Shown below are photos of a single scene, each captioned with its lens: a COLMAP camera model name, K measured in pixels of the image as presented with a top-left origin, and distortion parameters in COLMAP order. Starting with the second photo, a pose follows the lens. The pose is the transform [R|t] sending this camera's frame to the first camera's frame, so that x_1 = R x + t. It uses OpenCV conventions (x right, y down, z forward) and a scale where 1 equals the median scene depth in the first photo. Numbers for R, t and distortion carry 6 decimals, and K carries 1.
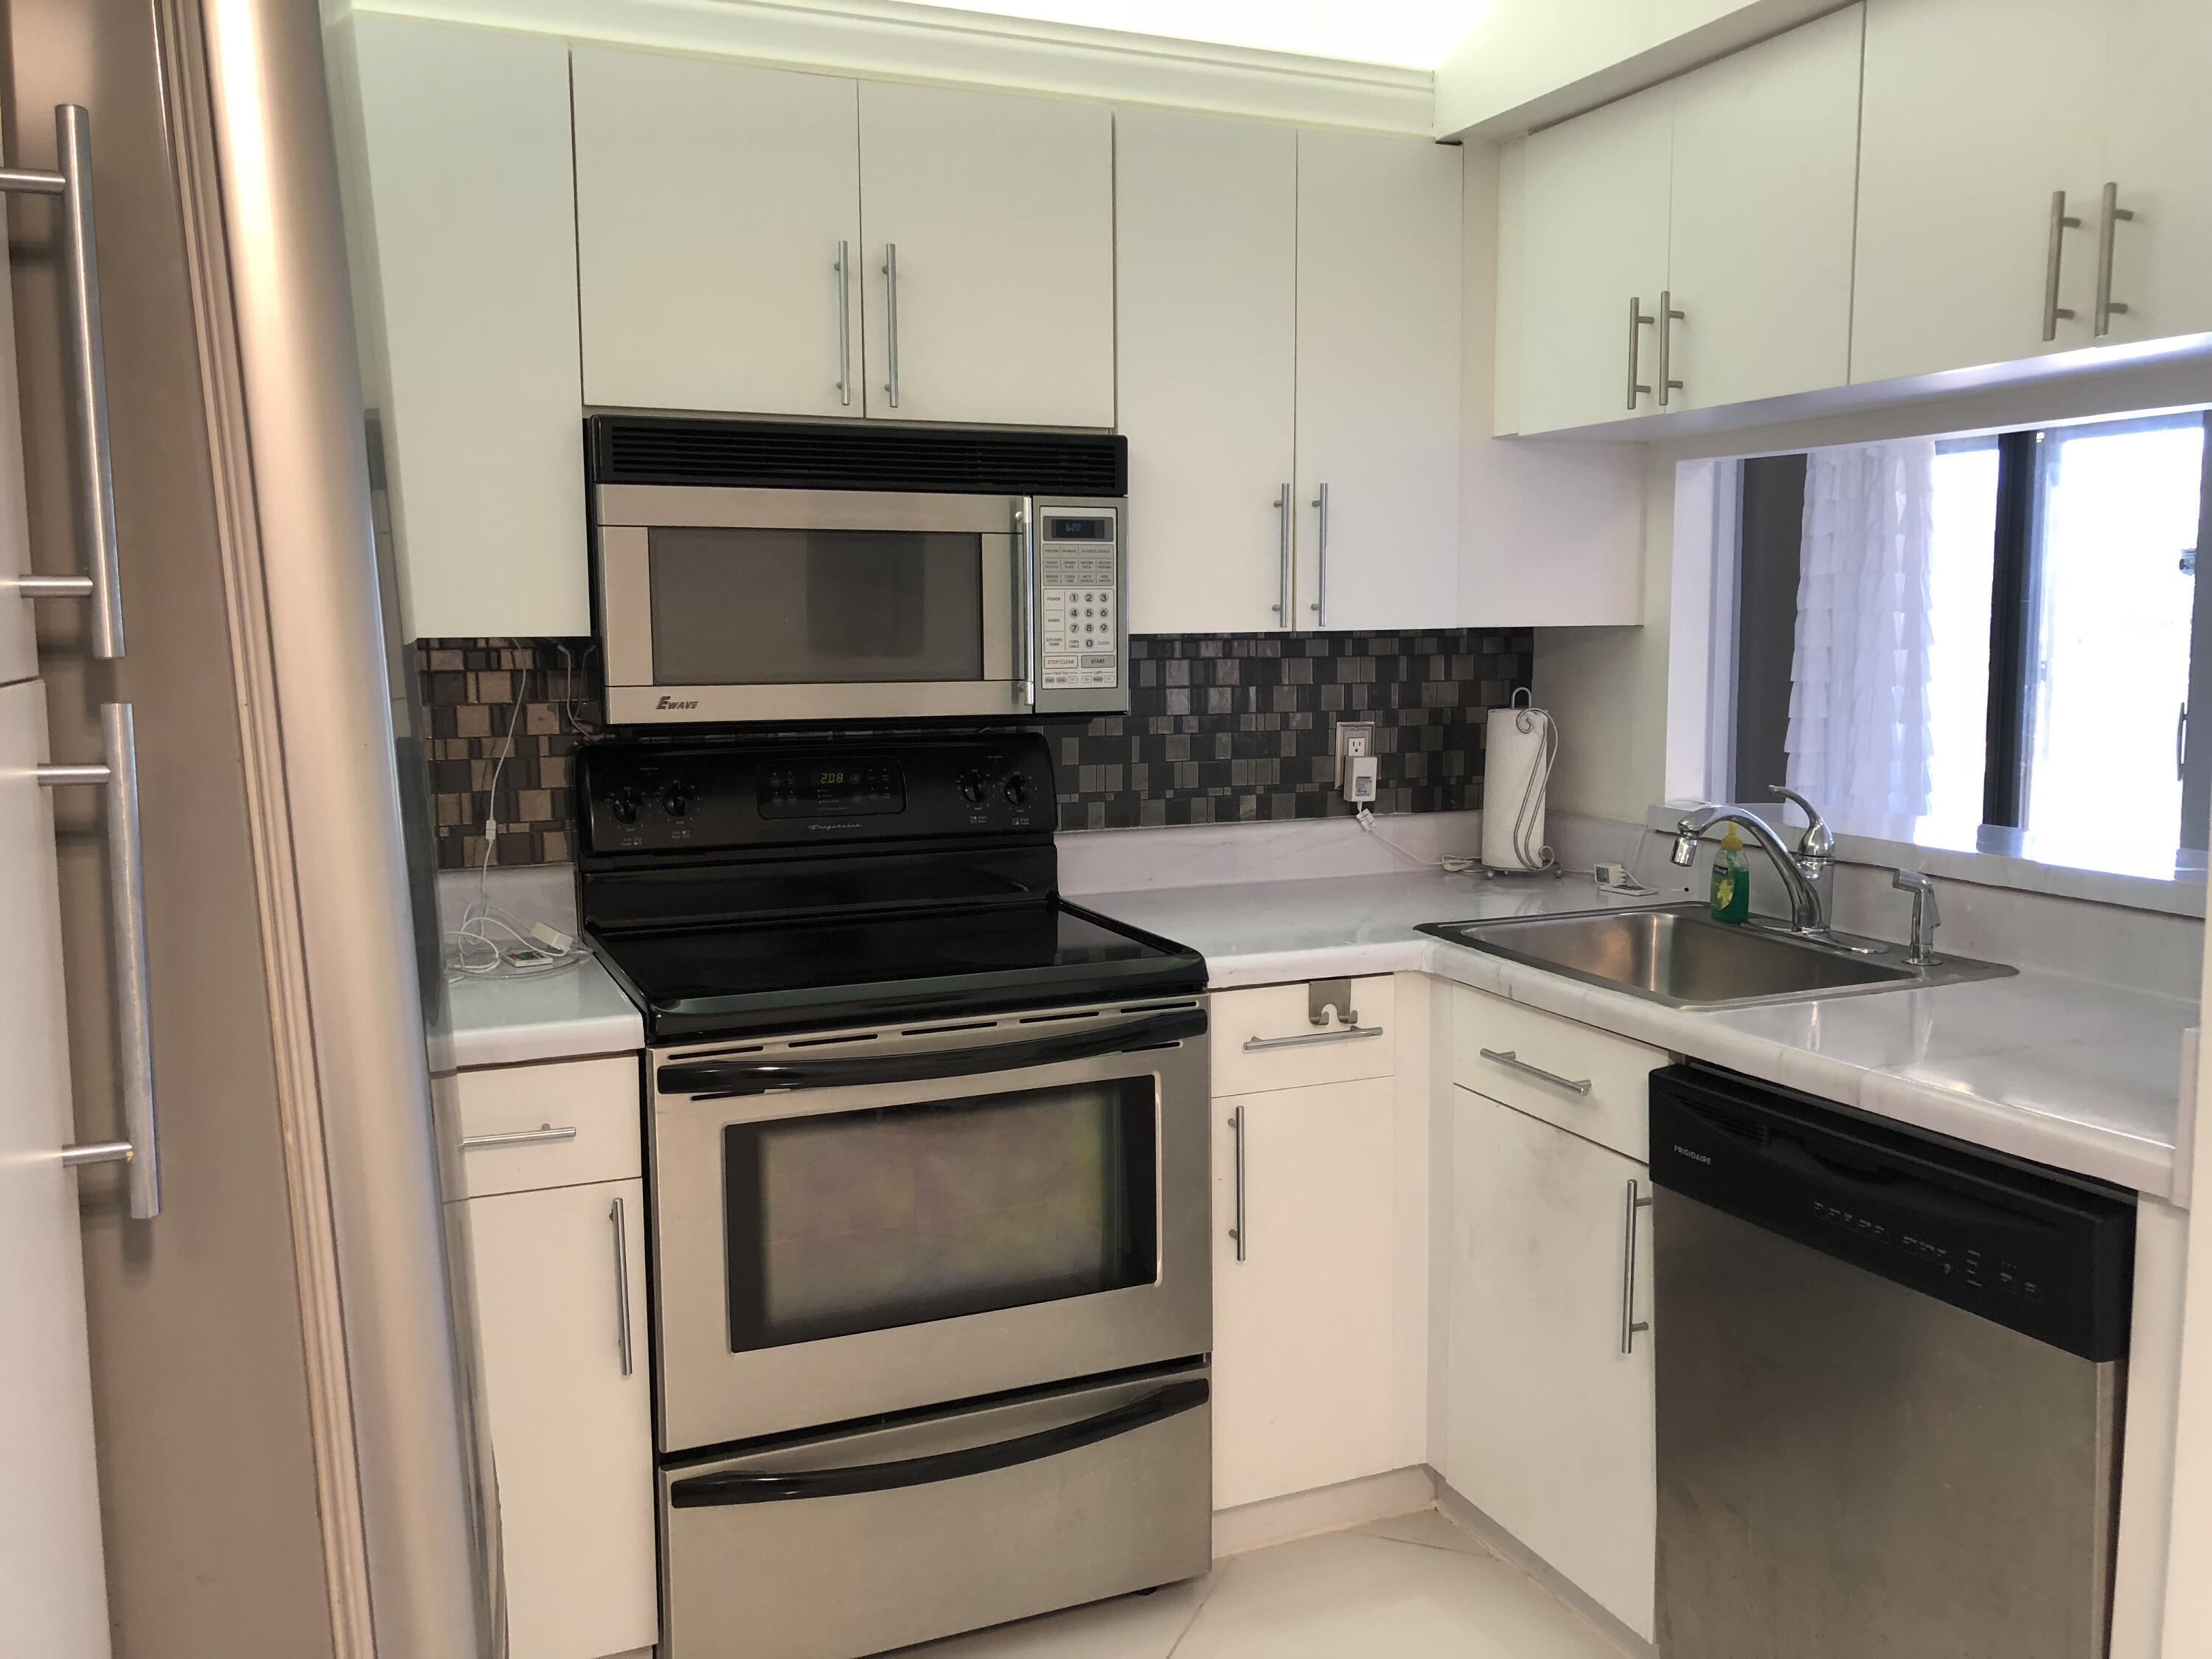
lens RADIAL K [[1791.4, 0, 1123.5], [0, 1791.4, 827.3], [0, 0, 1]] dist [0.140714, -0.400987]
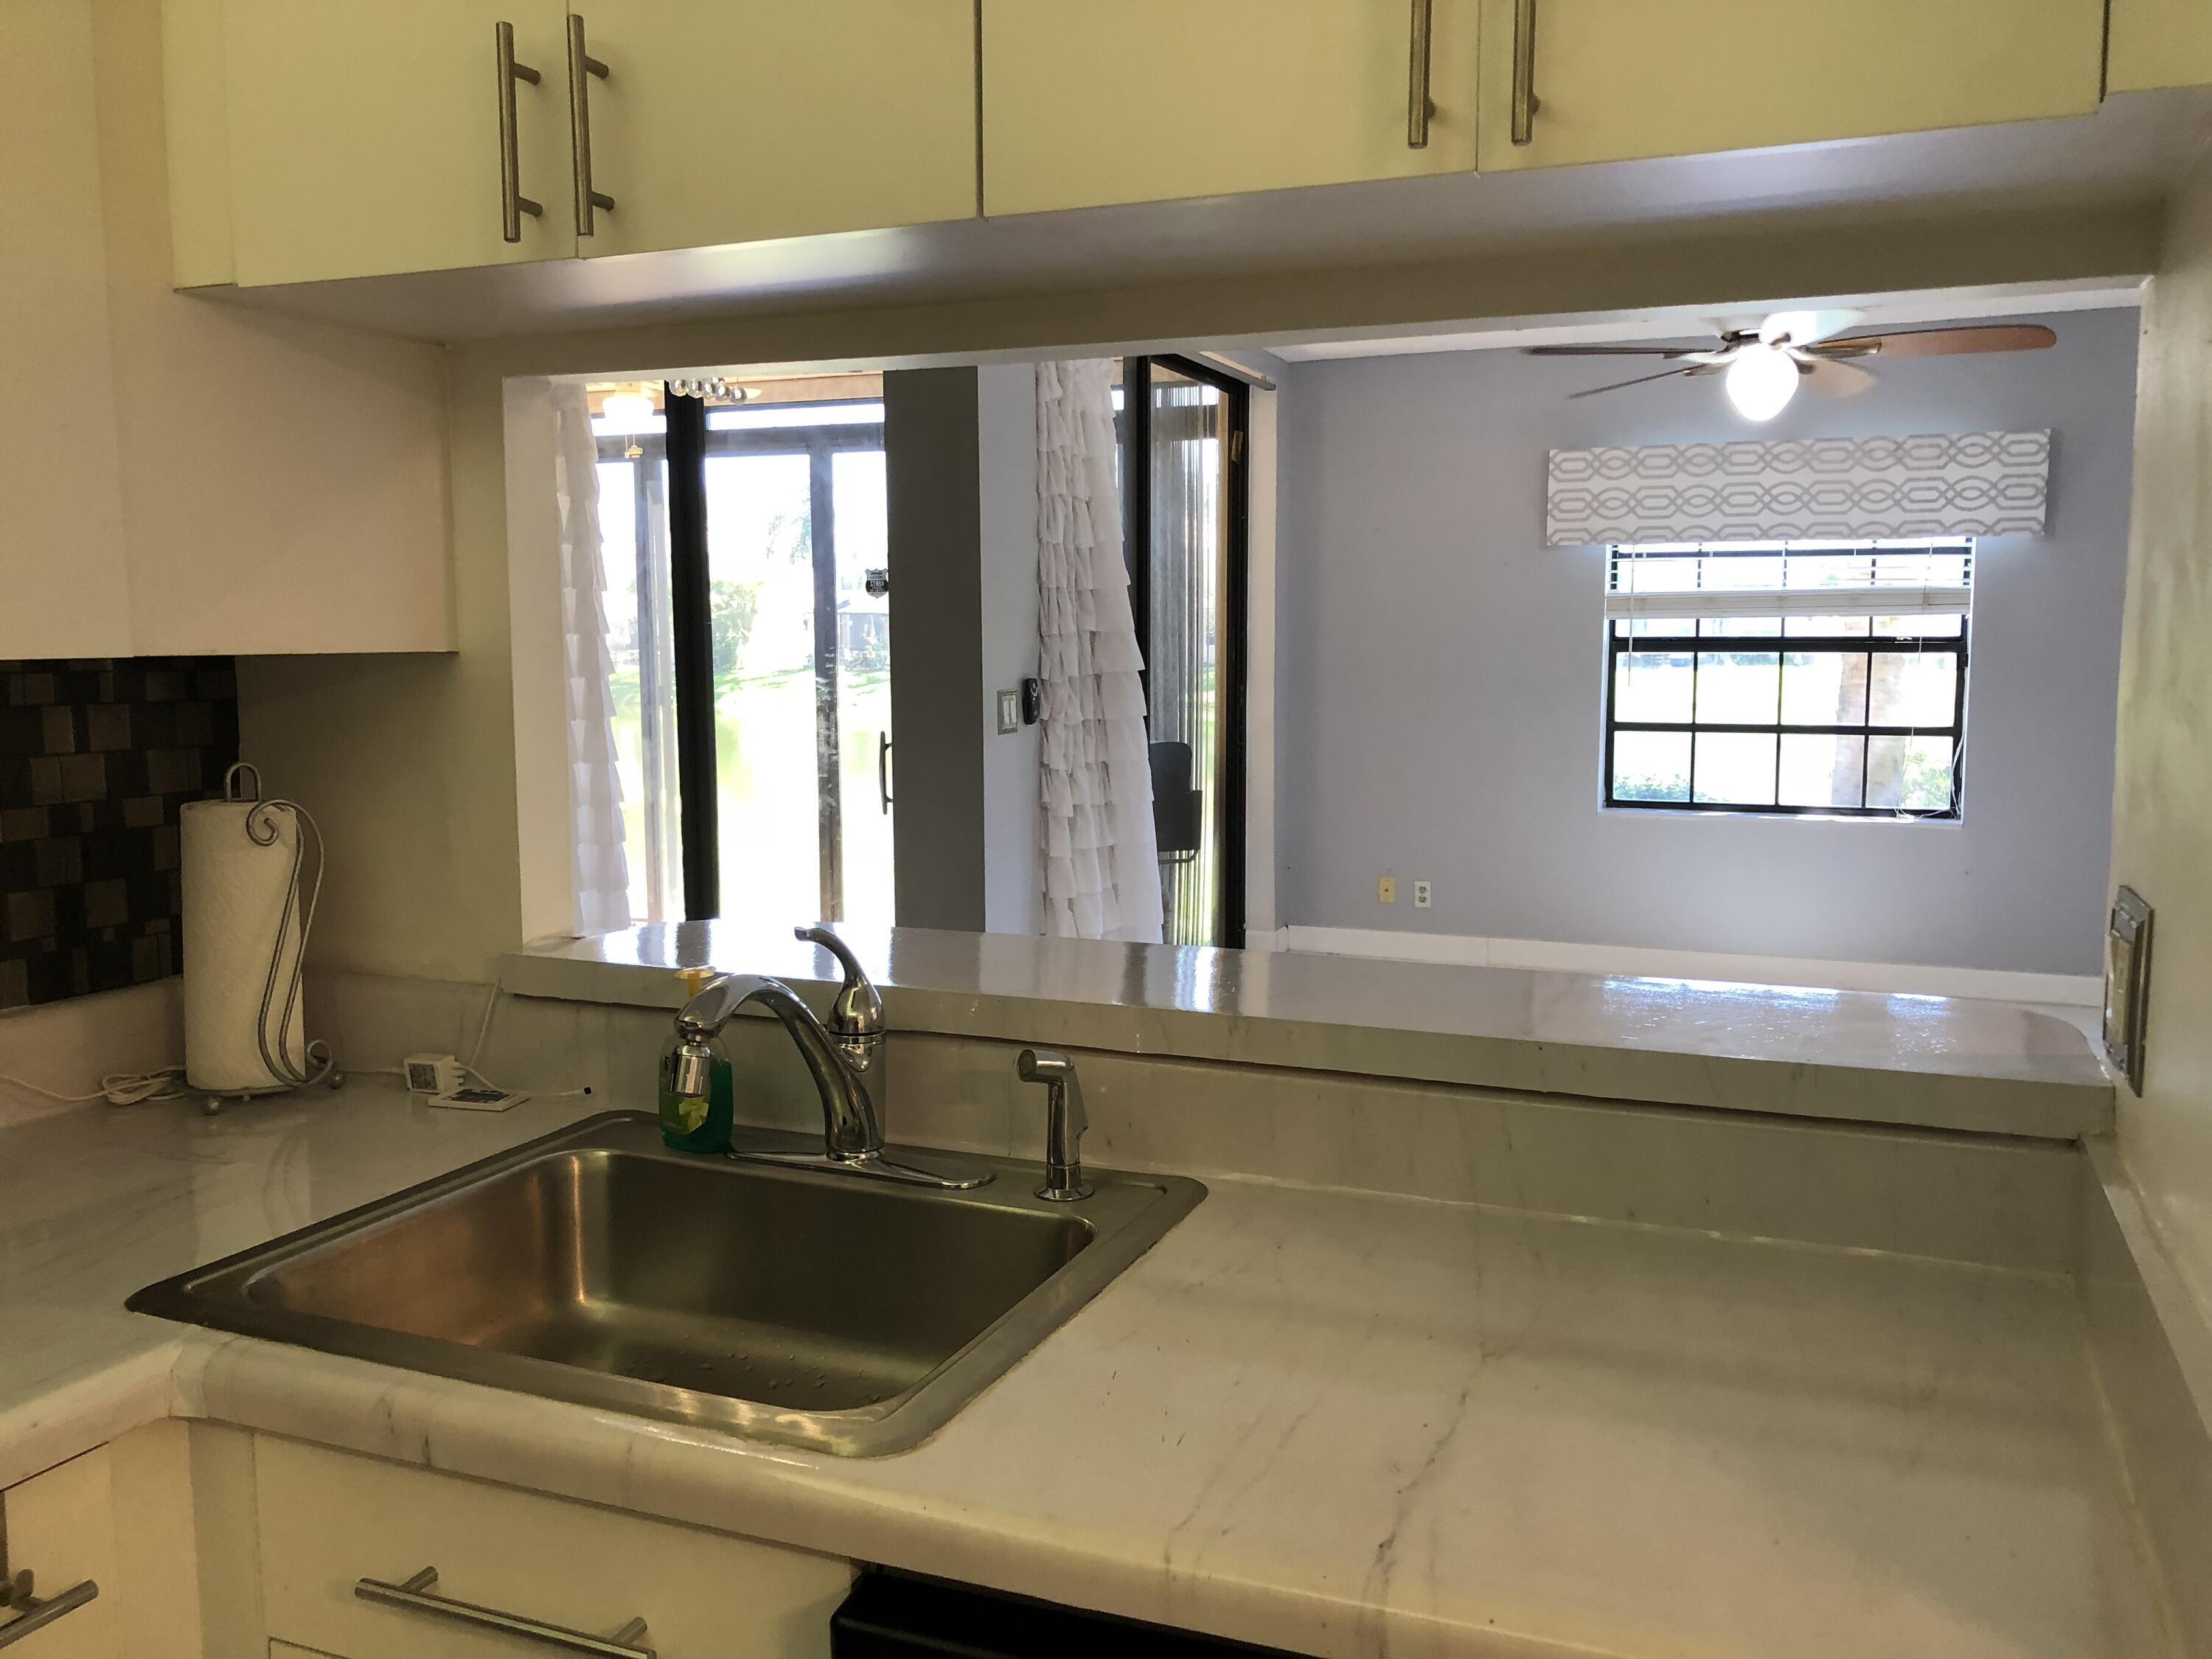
lens RADIAL K [[1801.2, 0, 1117.4], [0, 1801.2, 829.7], [0, 0, 1]] dist [0.034455, -0.017204]
pose [[0.718845, -0.068789, 0.691758, 0.030228], [0.078435, 0.996764, 0.017612, -0.054963], [-0.690731, 0.041598, 0.721914, 0.492426]]
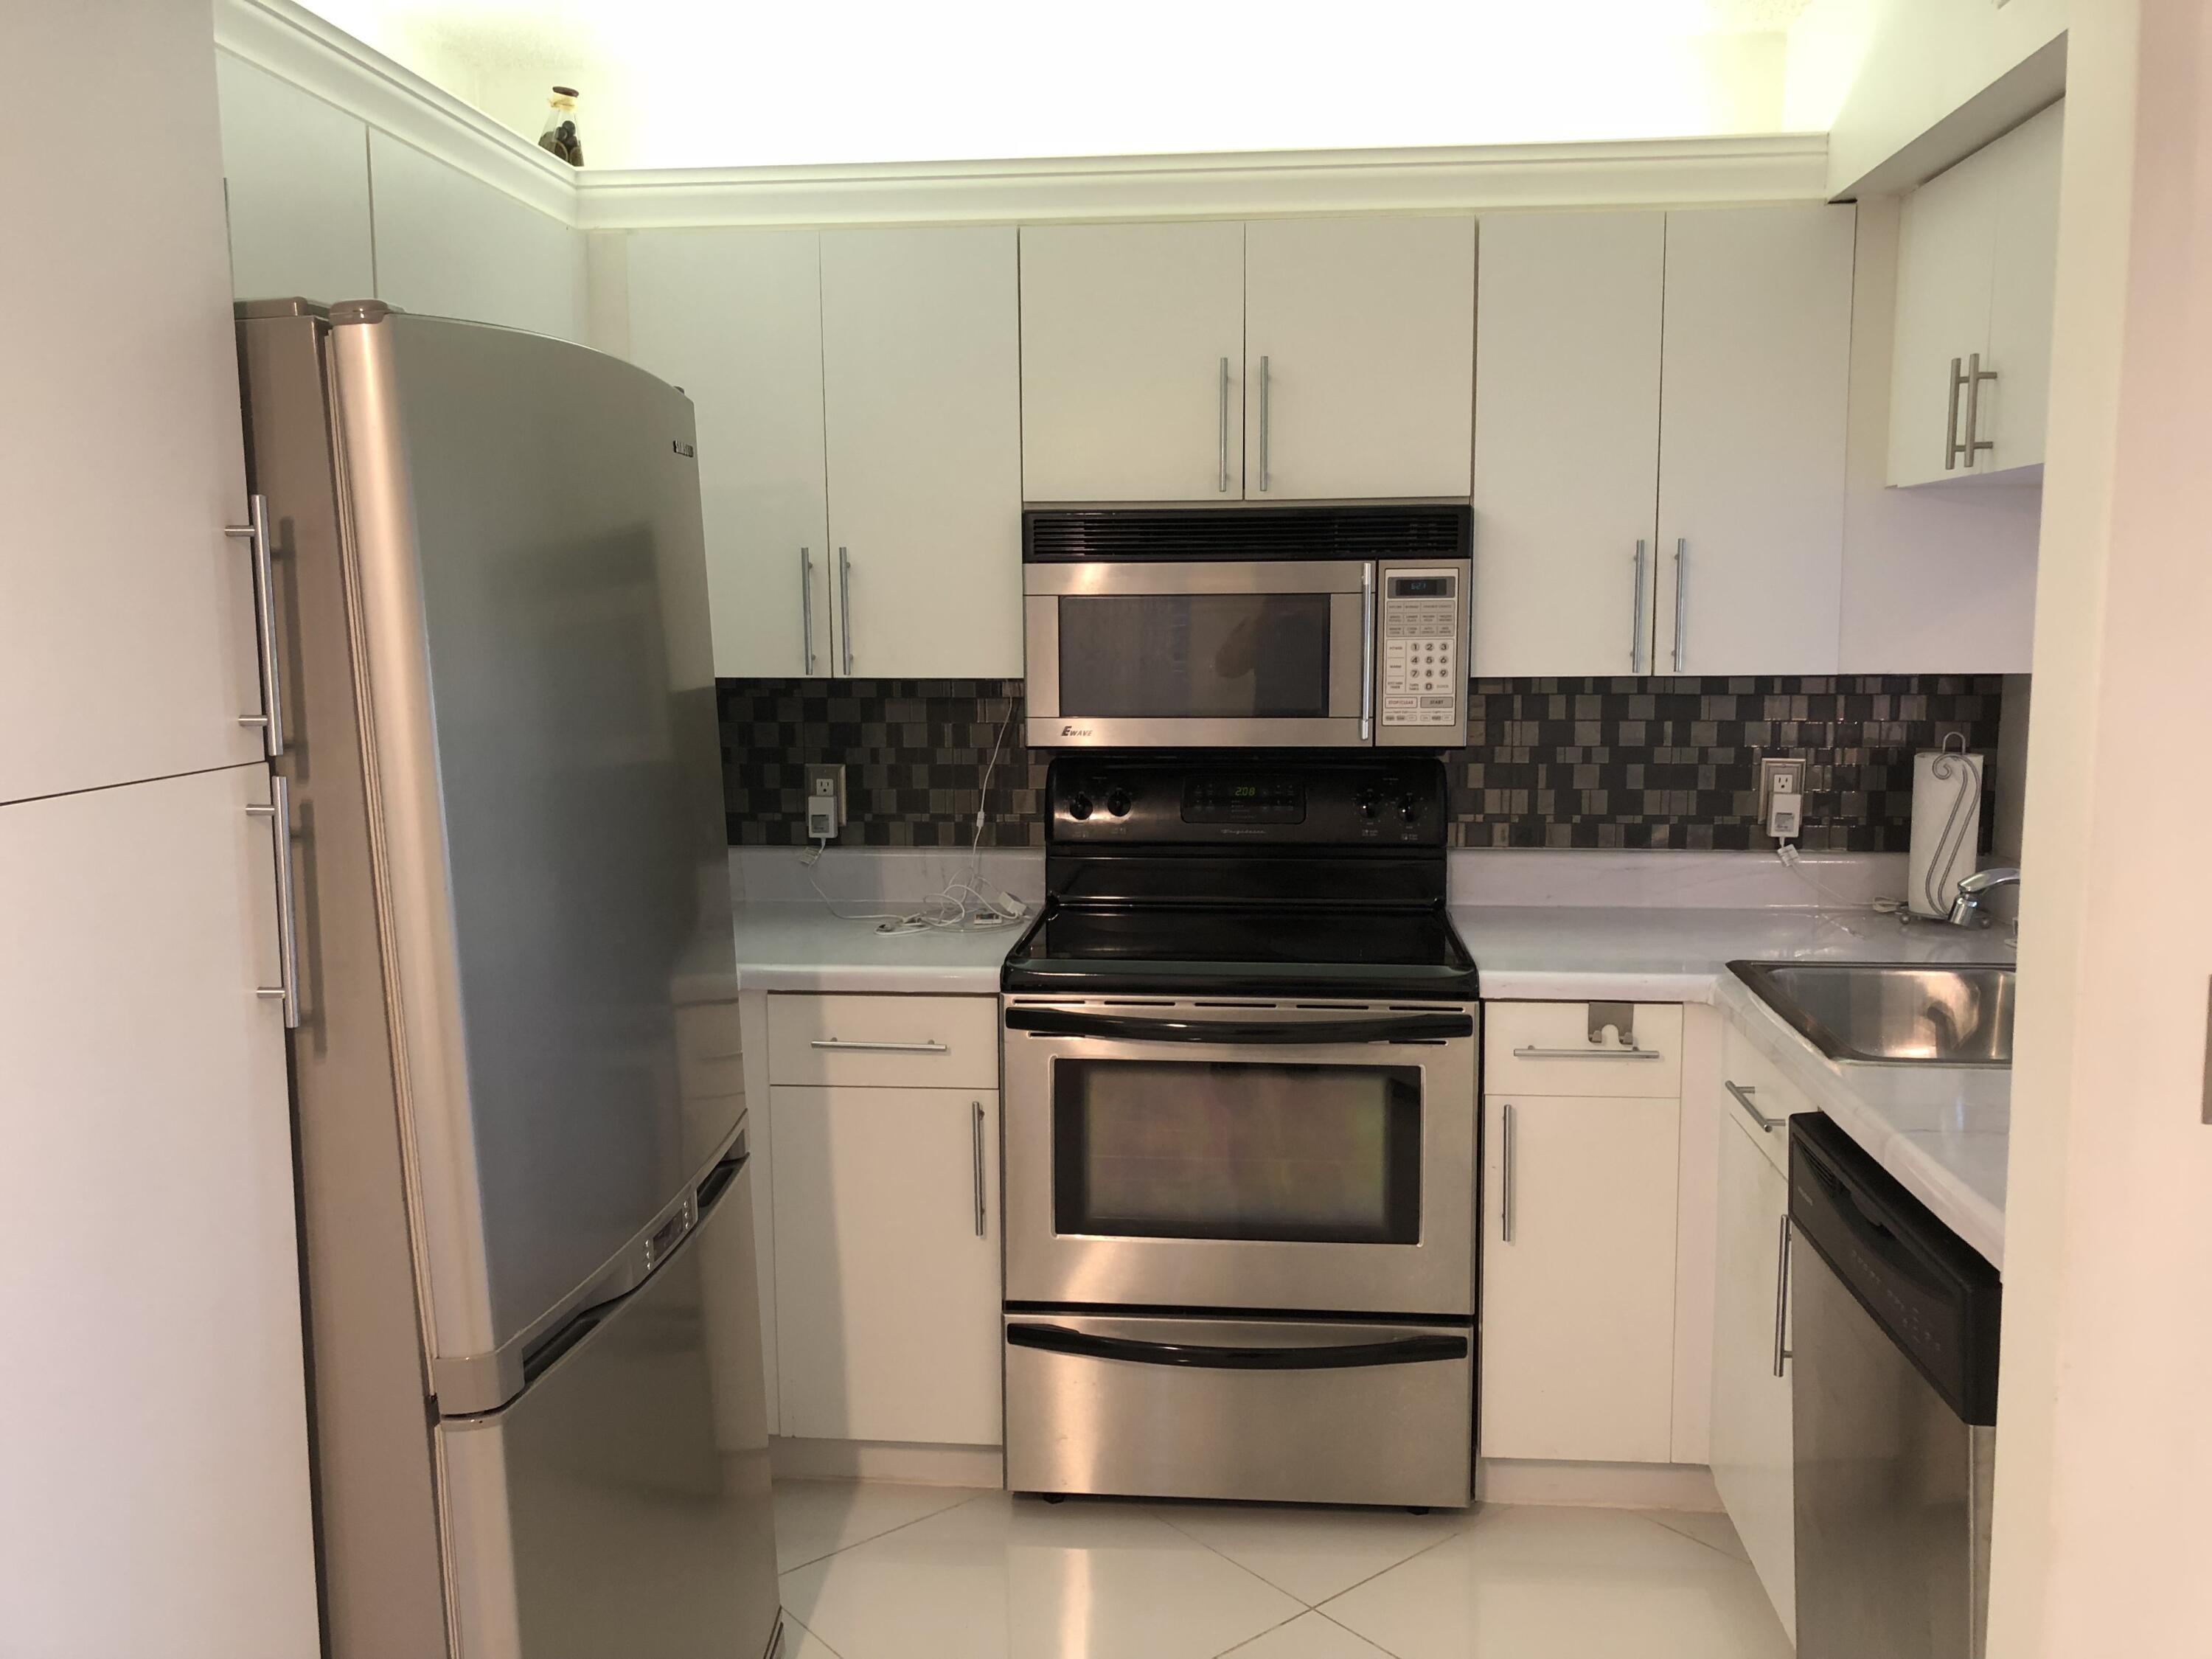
lens RADIAL K [[1801.2, 0, 1117.4], [0, 1801.2, 829.7], [0, 0, 1]] dist [0.034455, -0.017204]
pose [[0.877066, 0.062294, -0.476313, 0.357252], [-0.054895, 0.998058, 0.029448, -0.034377], [0.477222, 0.000320, 0.878783, -0.101930]]
